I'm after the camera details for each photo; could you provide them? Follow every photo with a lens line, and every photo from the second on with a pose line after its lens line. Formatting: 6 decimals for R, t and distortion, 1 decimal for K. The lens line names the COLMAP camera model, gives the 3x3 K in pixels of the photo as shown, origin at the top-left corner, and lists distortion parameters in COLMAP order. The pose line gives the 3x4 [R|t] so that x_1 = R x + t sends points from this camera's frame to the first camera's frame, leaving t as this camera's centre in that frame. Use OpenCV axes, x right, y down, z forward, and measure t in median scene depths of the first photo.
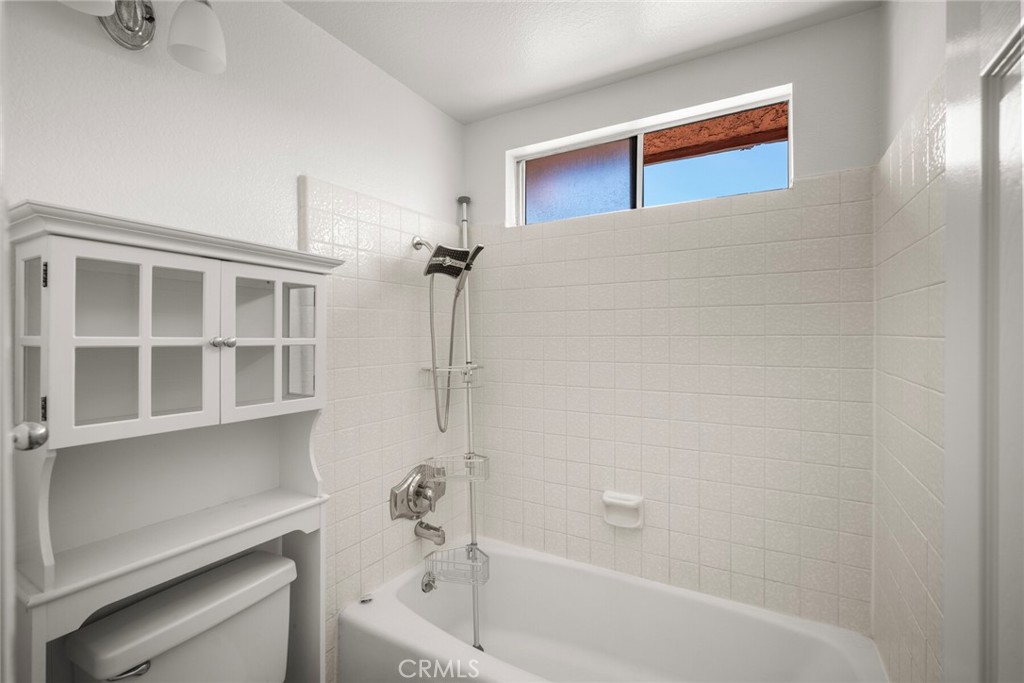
lens RADIAL K [[446.0, 0, 507.6], [0, 446.0, 338.4], [0, 0, 1]] dist [-0.010593, 0.001450]
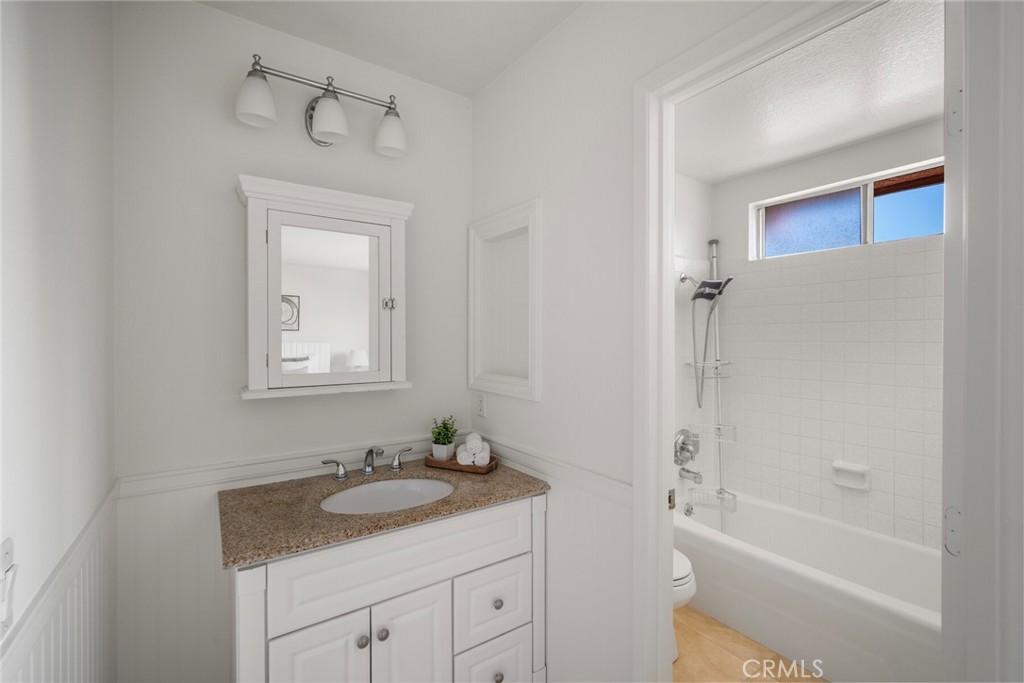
lens RADIAL K [[446.0, 0, 511.2], [0, 446.0, 340.0], [0, 0, 1]] dist [-0.010593, 0.001450]
pose [[0.908535, 0.007208, -0.417747, -0.101440], [-0.004321, 0.999960, 0.007856, -0.017780], [0.417787, -0.005332, 0.908529, -0.569489]]
